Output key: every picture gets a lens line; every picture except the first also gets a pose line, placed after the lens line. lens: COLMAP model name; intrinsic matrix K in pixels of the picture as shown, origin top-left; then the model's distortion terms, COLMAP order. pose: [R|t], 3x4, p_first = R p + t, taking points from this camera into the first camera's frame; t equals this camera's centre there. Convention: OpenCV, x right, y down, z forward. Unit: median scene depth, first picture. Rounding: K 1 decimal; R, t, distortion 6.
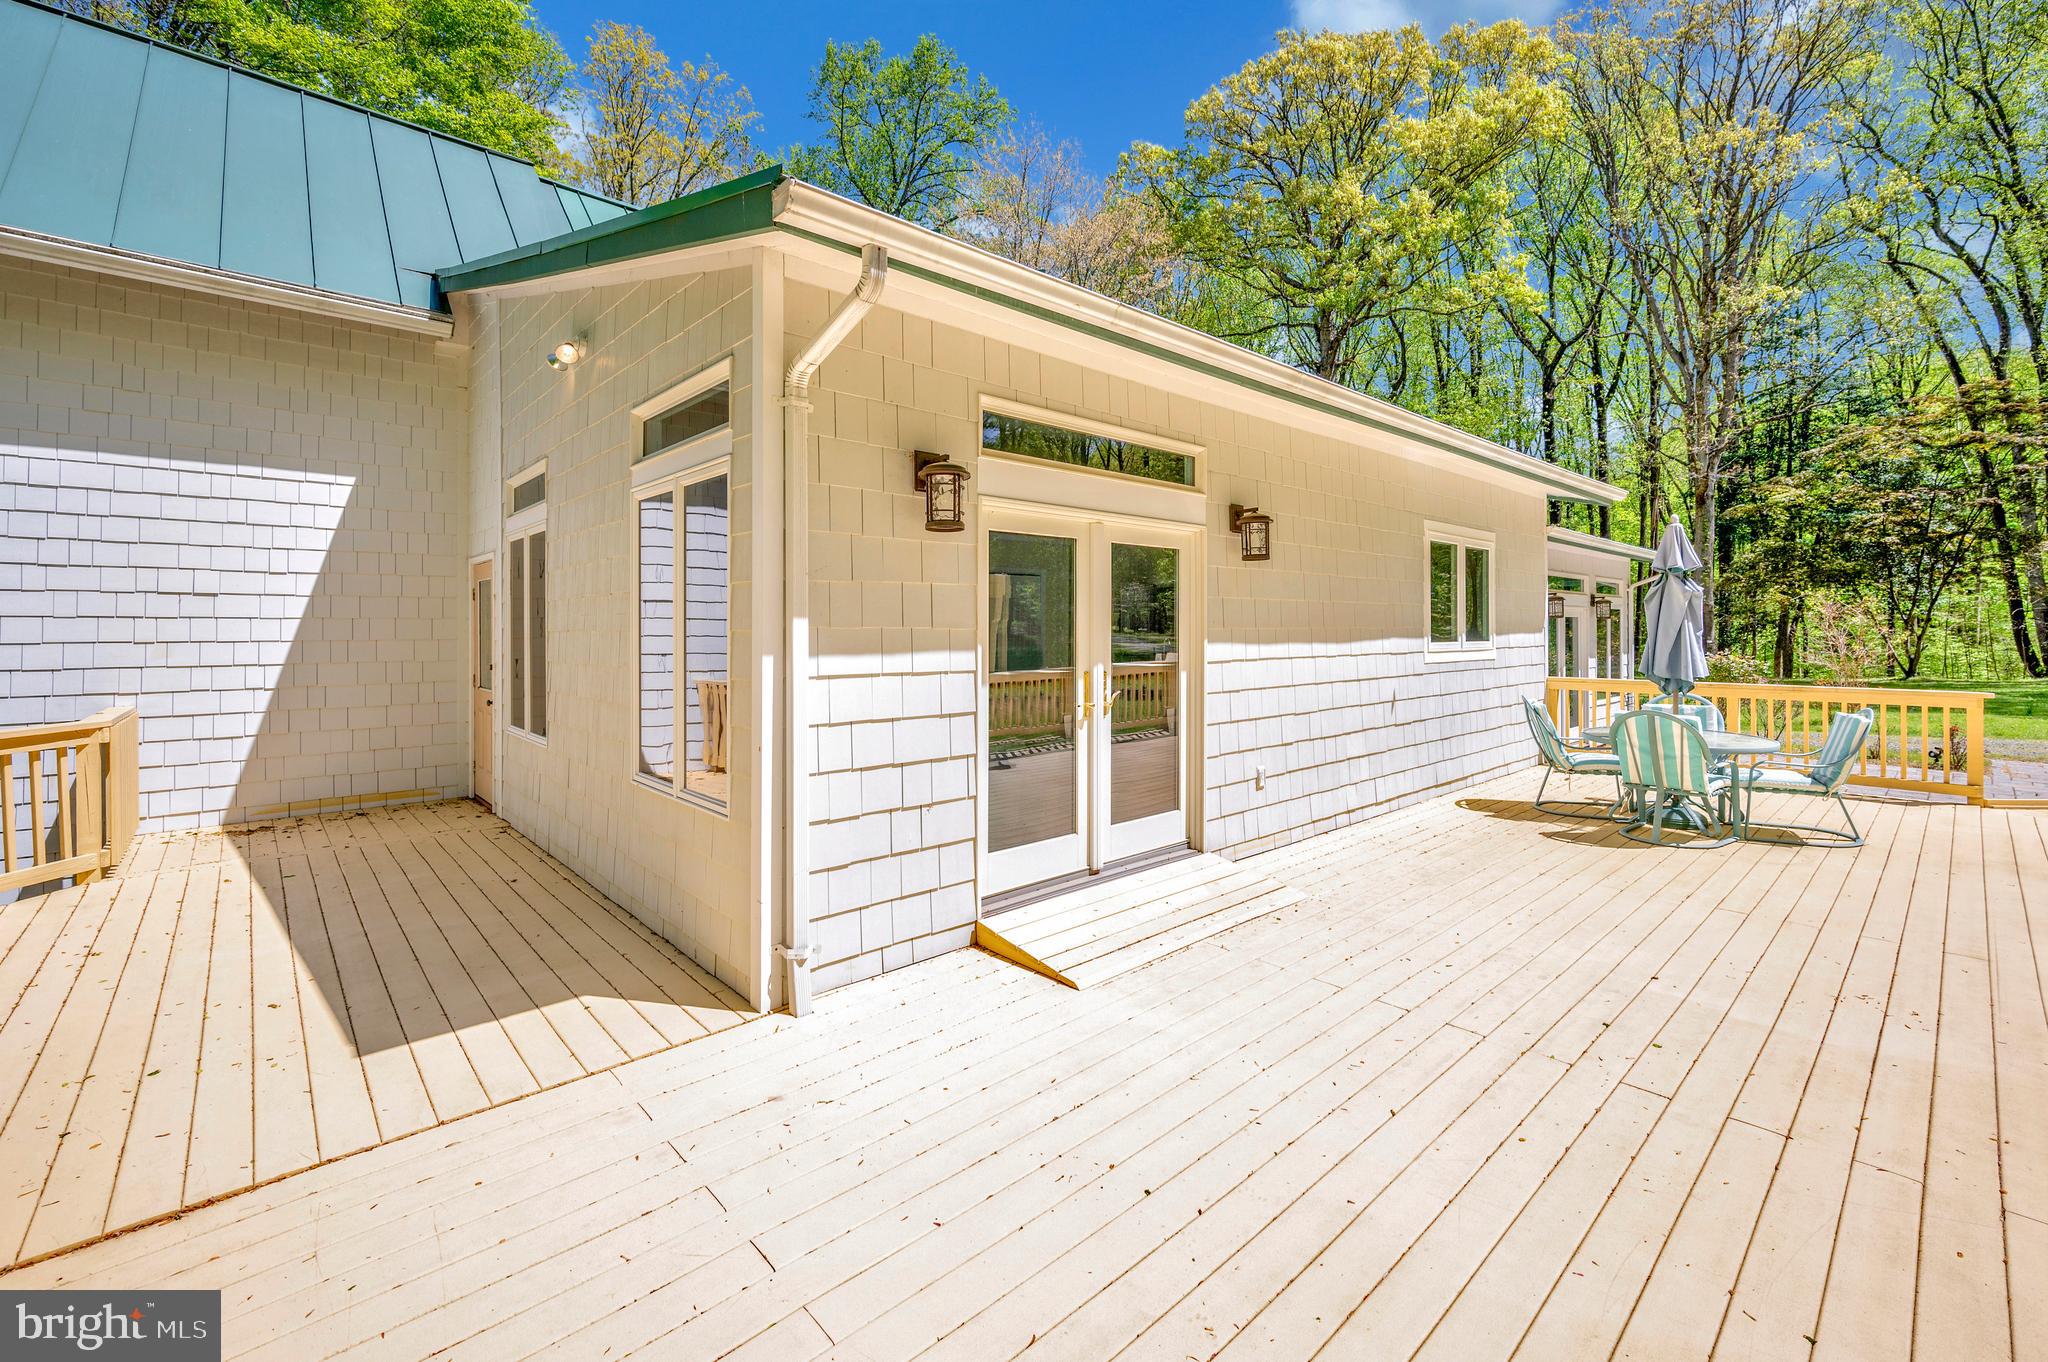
lens RADIAL K [[854.2, 0, 1029.4], [0, 854.2, 616.9], [0, 0, 1]] dist [0.000536, 0.000019]
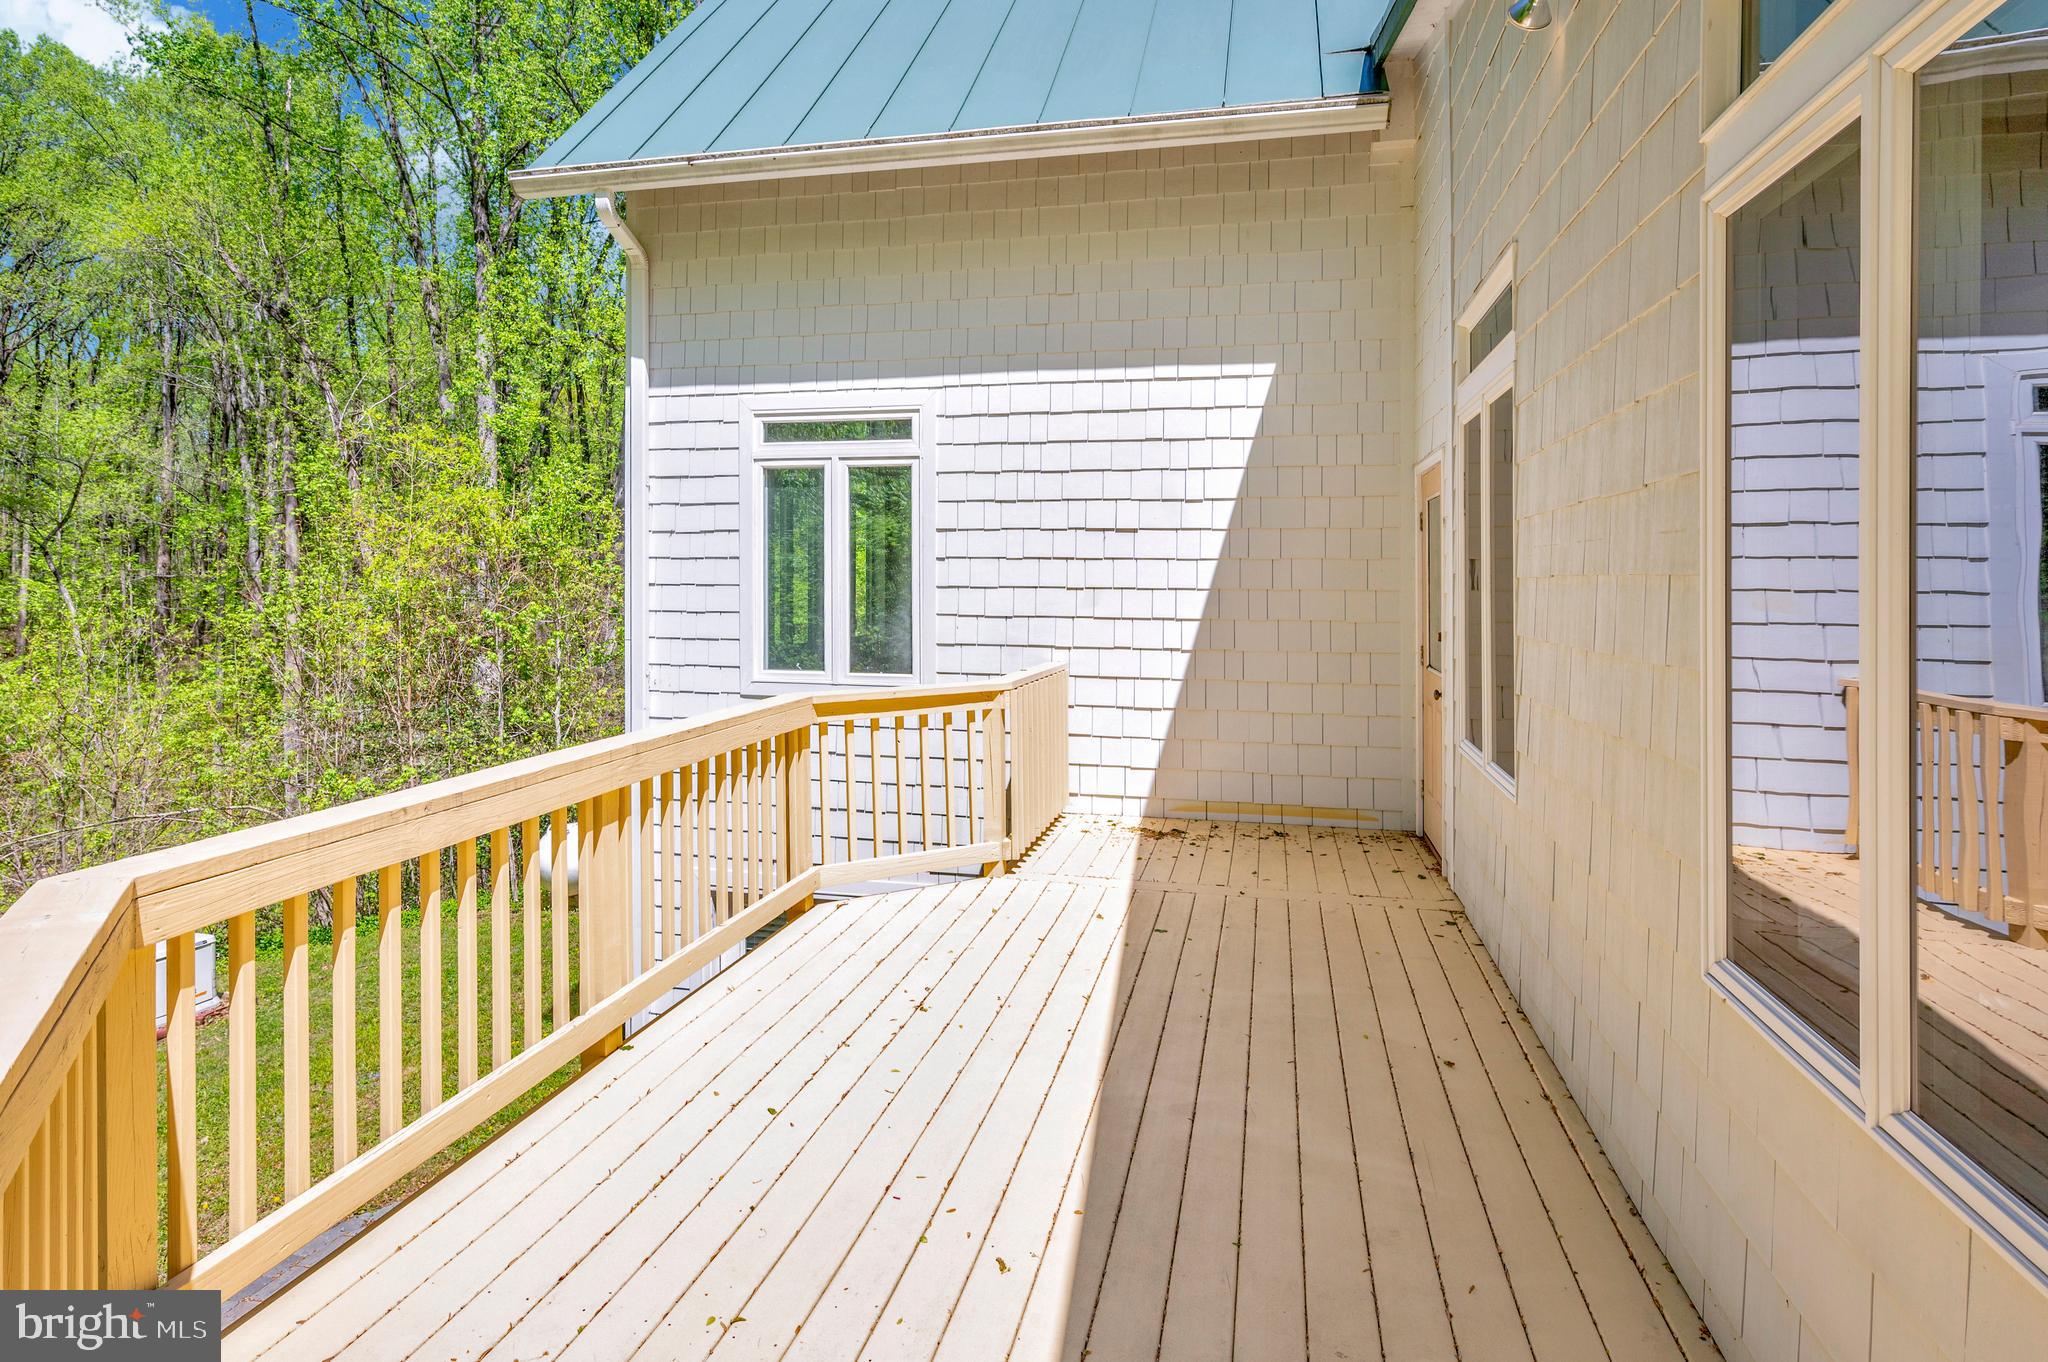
lens RADIAL K [[1099.9, 0, 1025.4], [0, 1099.9, 568.5], [0, 0, 1]] dist [0.013926, -0.000092]
pose [[0.571497, -0.001076, -0.820603, -0.153967], [0.002358, 0.999997, 0.000332, 0.009200], [0.820600, -0.002125, 0.571498, 0.310752]]
